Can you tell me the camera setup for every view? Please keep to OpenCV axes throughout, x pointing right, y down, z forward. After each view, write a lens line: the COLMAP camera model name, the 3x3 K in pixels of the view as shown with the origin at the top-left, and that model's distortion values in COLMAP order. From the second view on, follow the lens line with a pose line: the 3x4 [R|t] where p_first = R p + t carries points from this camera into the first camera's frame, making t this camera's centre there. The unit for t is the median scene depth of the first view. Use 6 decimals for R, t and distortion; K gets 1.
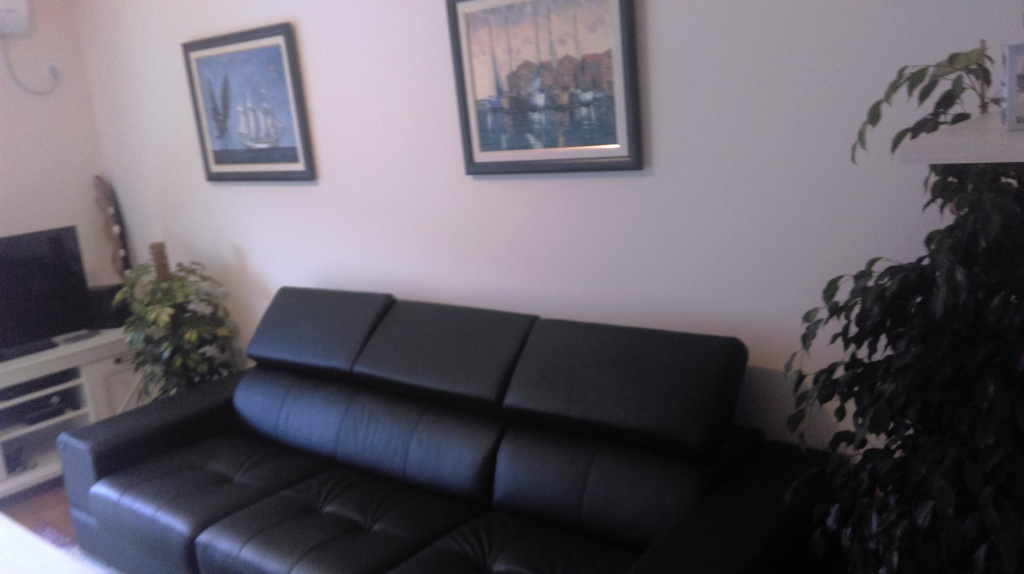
lens RADIAL K [[836.4, 0, 512.0], [0, 836.4, 287.0], [0, 0, 1]] dist [0.115477, -0.209805]
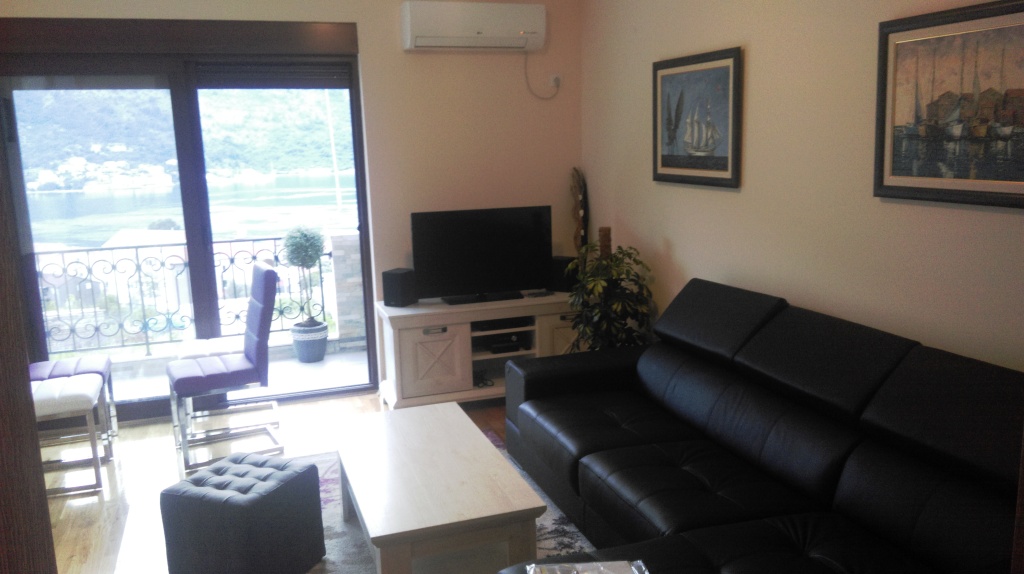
lens RADIAL K [[836.4, 0, 512.0], [0, 836.4, 287.0], [0, 0, 1]] dist [0.115477, -0.209805]
pose [[0.845844, 0.157297, -0.509711, 0.100301], [-0.157532, 0.986576, 0.043039, 0.001625], [0.509639, 0.043892, 0.859268, -0.103071]]
